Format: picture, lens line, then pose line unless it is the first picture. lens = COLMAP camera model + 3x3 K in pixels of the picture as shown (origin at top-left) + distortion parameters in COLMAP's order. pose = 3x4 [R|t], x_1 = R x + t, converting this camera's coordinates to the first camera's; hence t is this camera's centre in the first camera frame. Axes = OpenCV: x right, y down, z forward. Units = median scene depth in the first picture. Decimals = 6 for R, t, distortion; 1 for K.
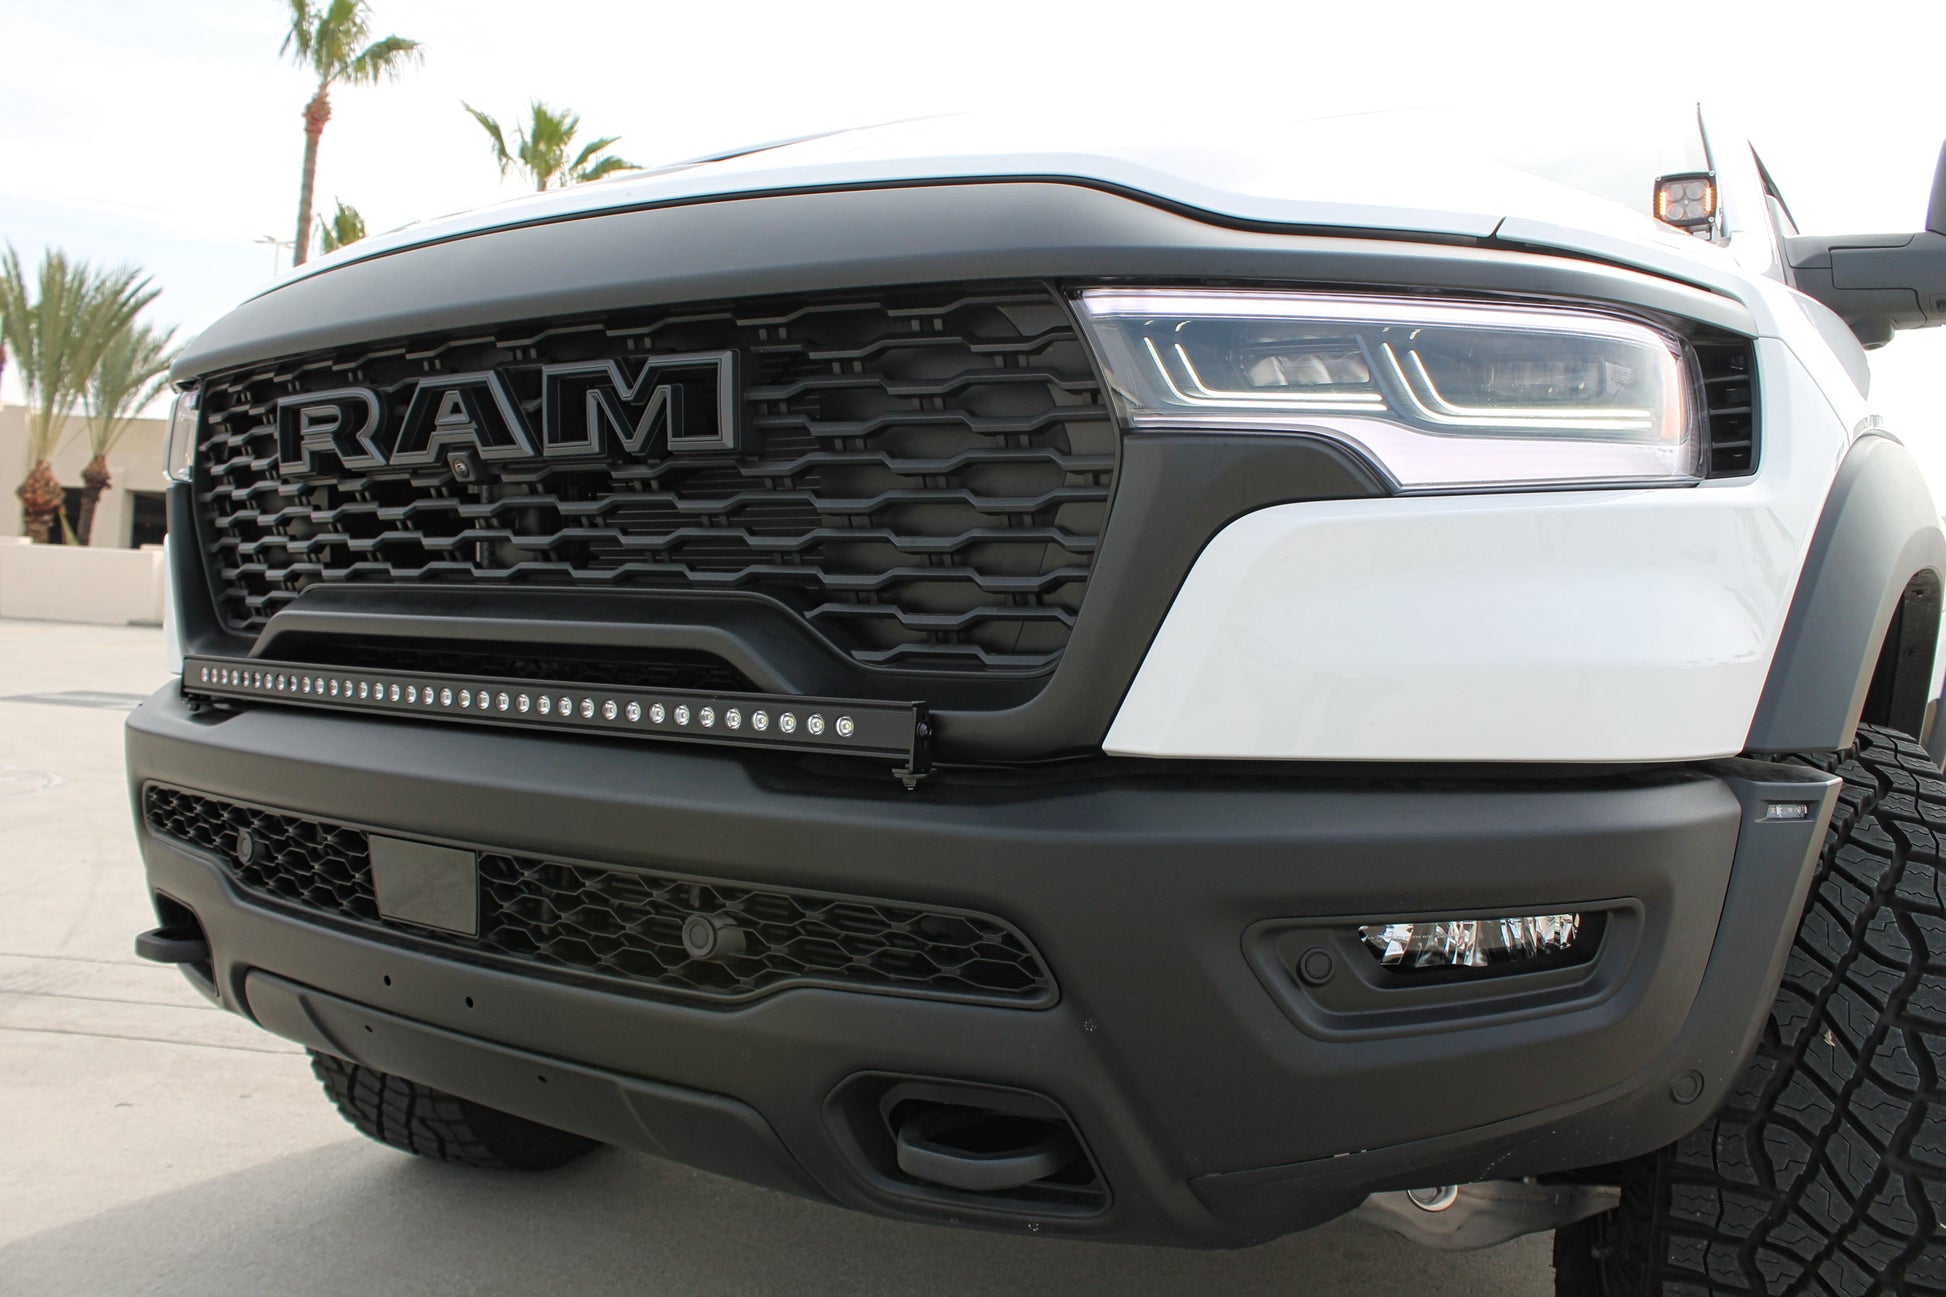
lens RADIAL K [[1608.6, 0, 938.5], [0, 1608.6, 647.0], [0, 0, 1]] dist [-0.163596, 0.141003]
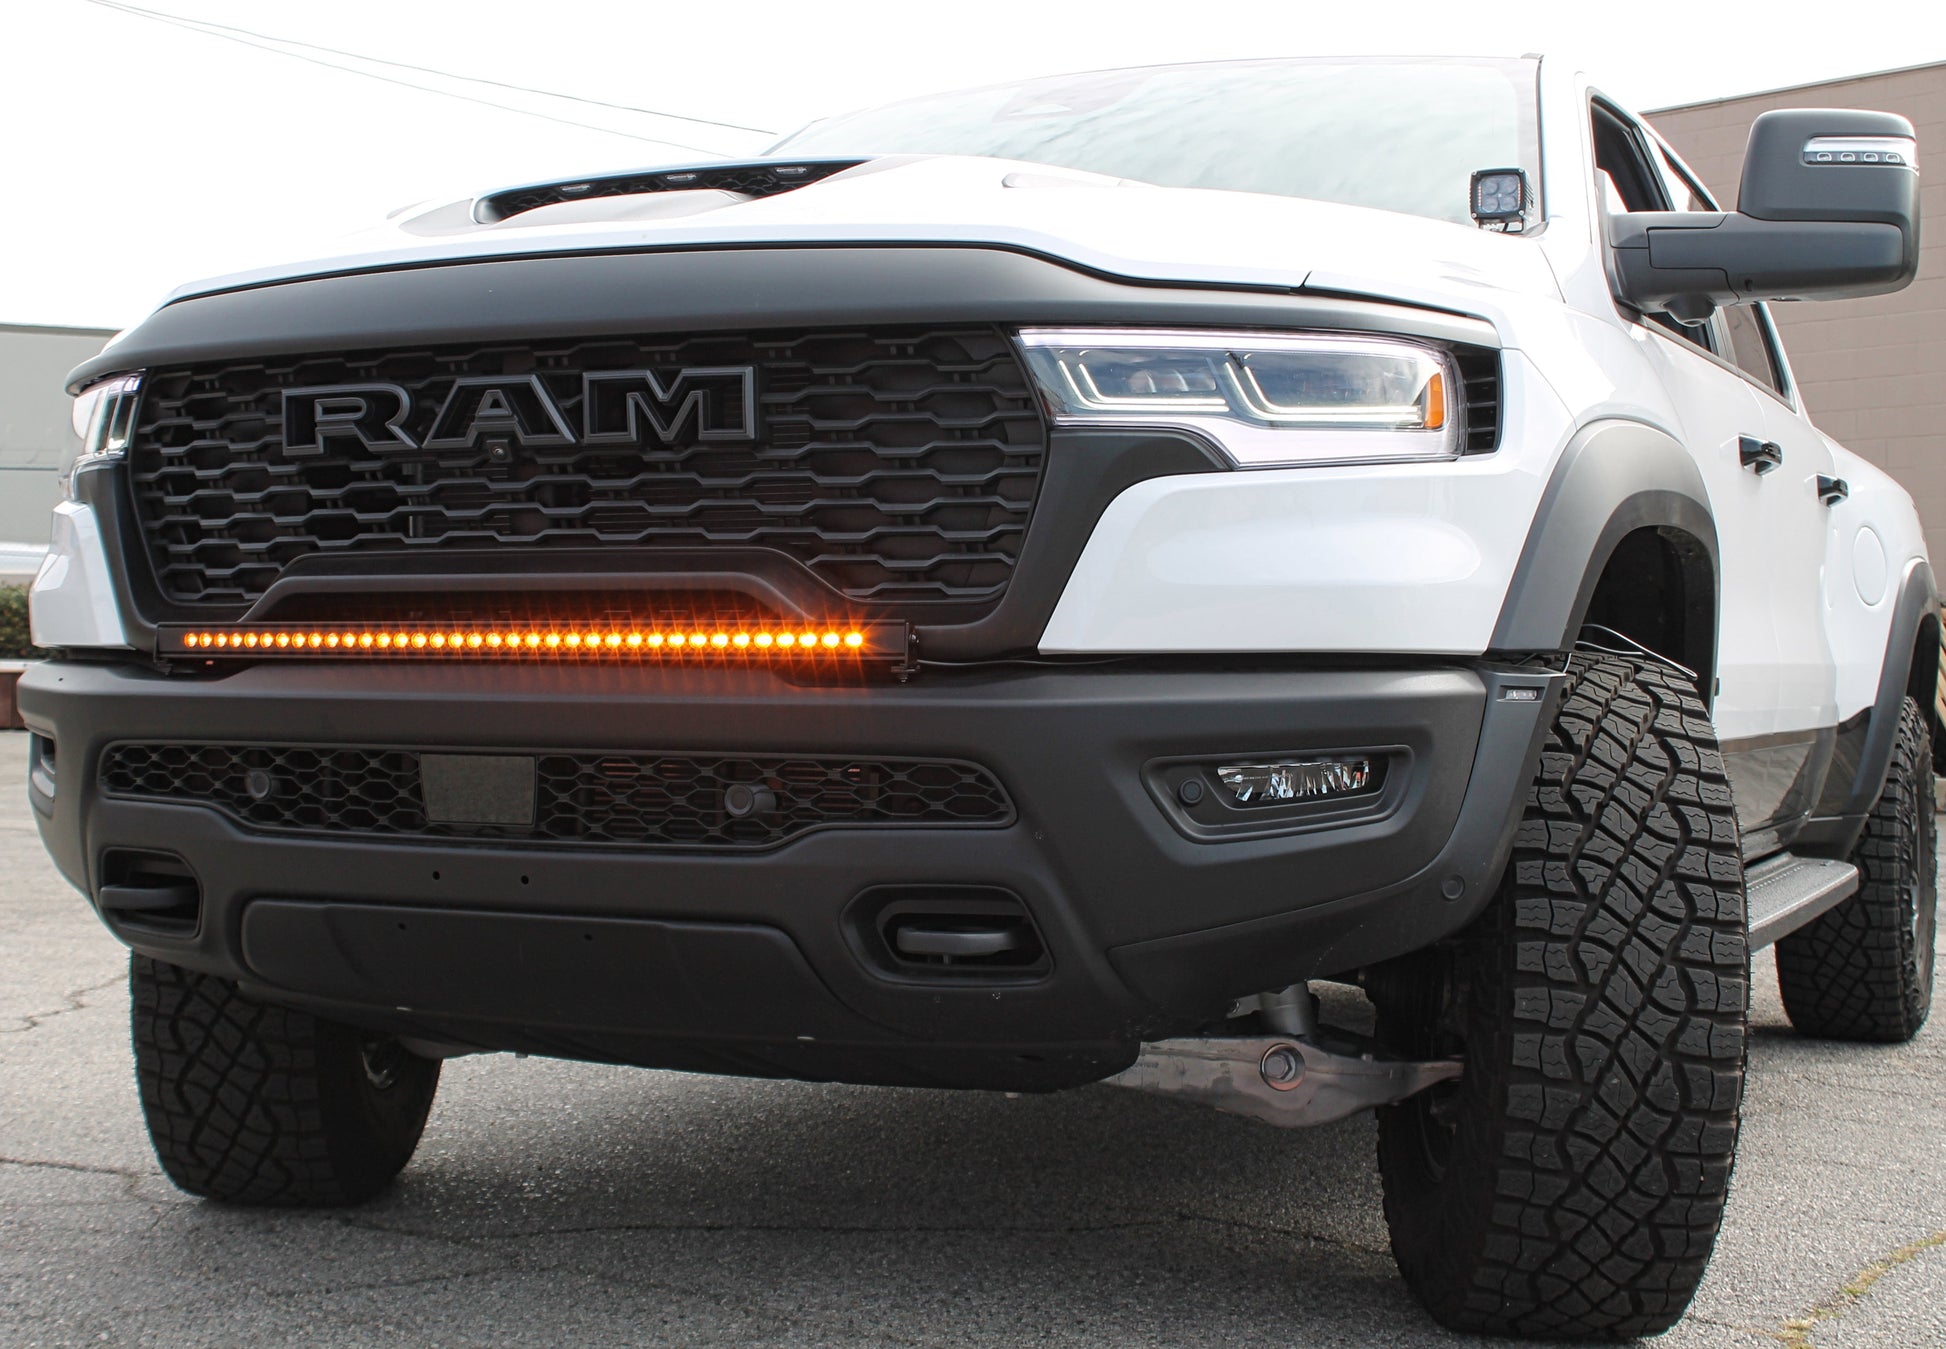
lens RADIAL K [[2650.7, 0, 880.7], [0, 2650.7, 674.1], [0, 0, 1]] dist [-0.024710, -0.034533]
pose [[0.989092, -0.016104, 0.146413, -0.344490], [0.019371, 0.999594, -0.020914, 0.119306], [-0.146017, 0.023522, 0.989002, -1.185341]]
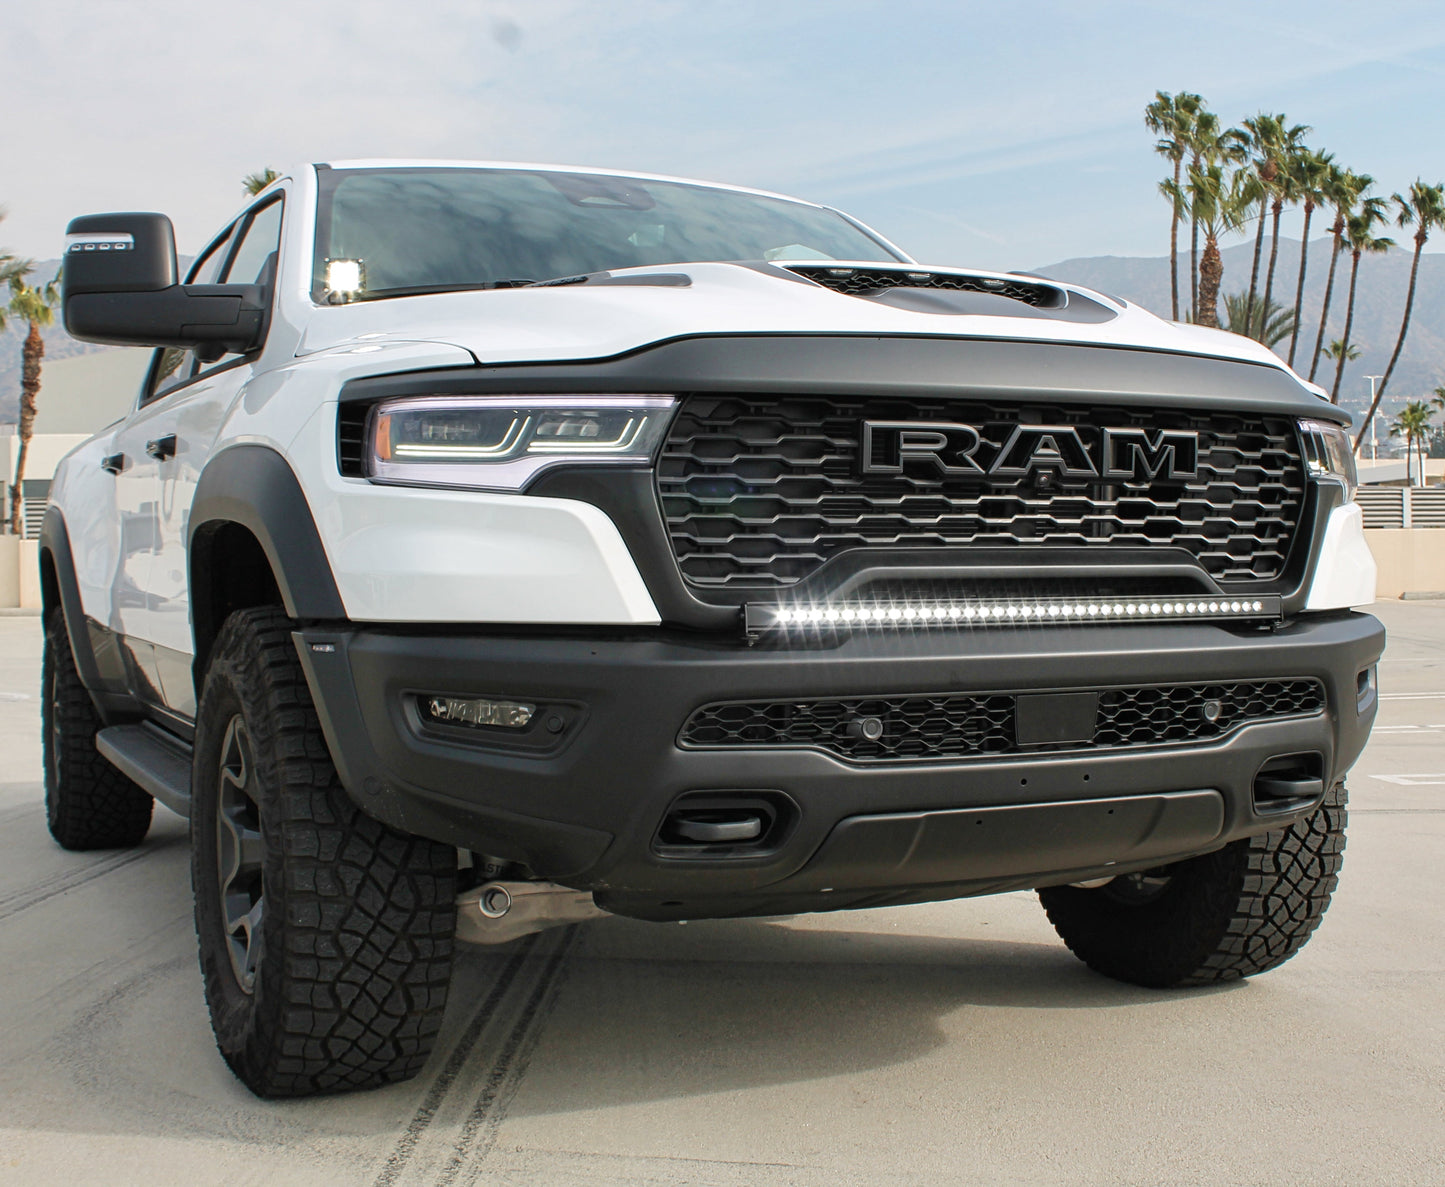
lens RADIAL K [[2226.9, 0, 754.2], [0, 2226.9, 568.5], [0, 0, 1]] dist [-0.434784, 0.023014]
pose [[0.507045, -0.029648, 0.861409, -2.816099], [0.039811, 0.999147, 0.010955, -0.059774], [-0.860999, 0.028739, 0.507793, 0.049755]]
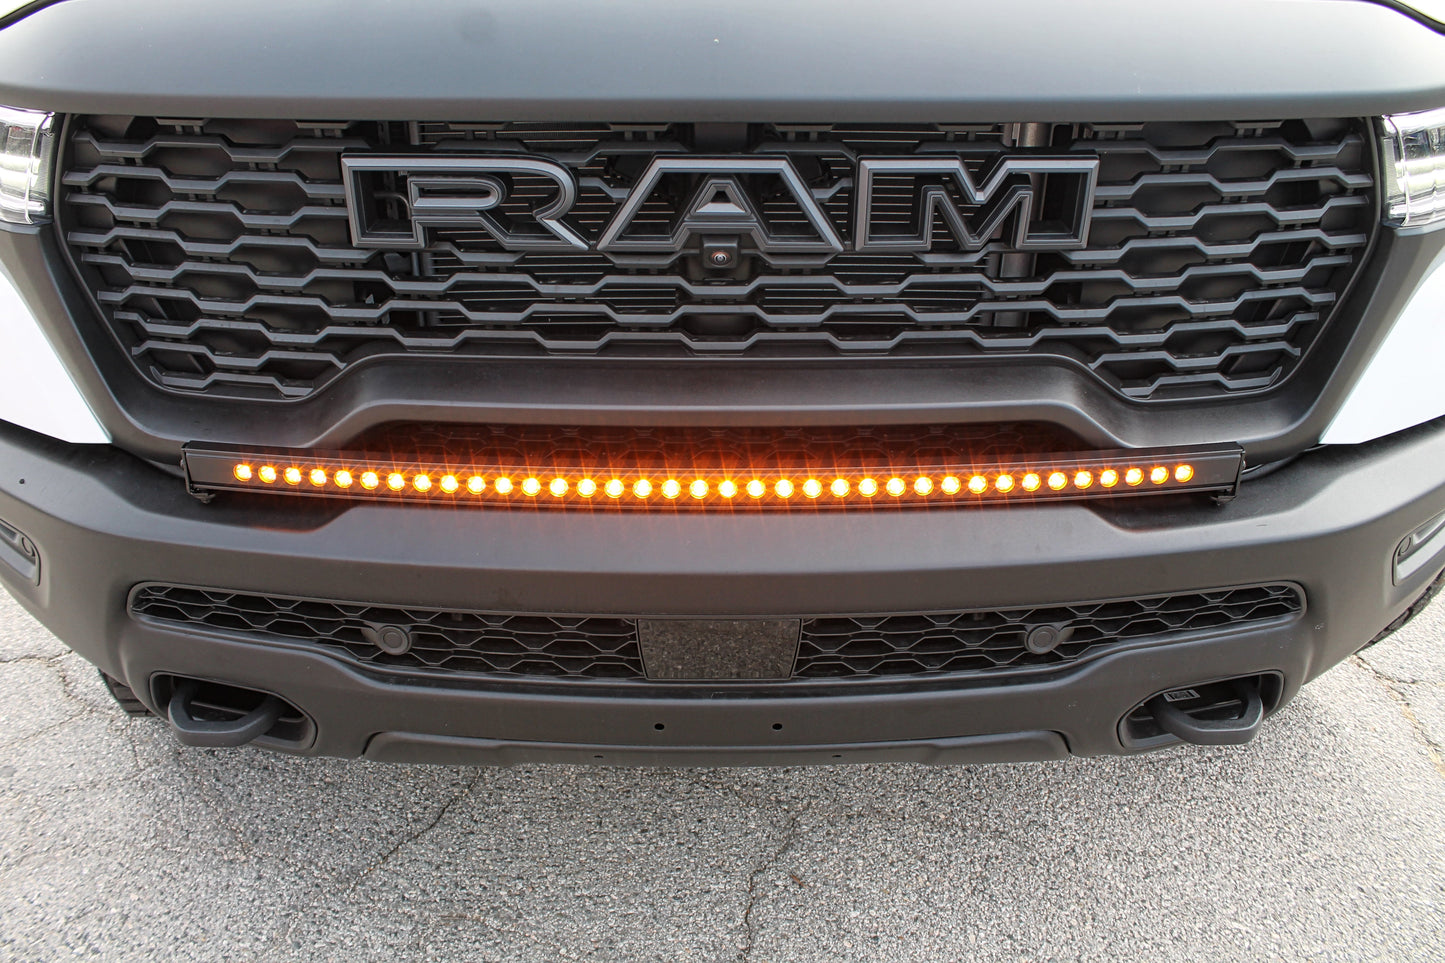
lens RADIAL K [[1194.5, 0, 696.9], [0, 1194.5, 480.4], [0, 0, 1]] dist [-0.163596, 0.141003]
pose [[0.824395, -0.281481, 0.491061, -0.760970], [0.033724, 0.890463, 0.453805, -0.343463], [-0.565009, -0.357554, 0.743586, 0.490750]]
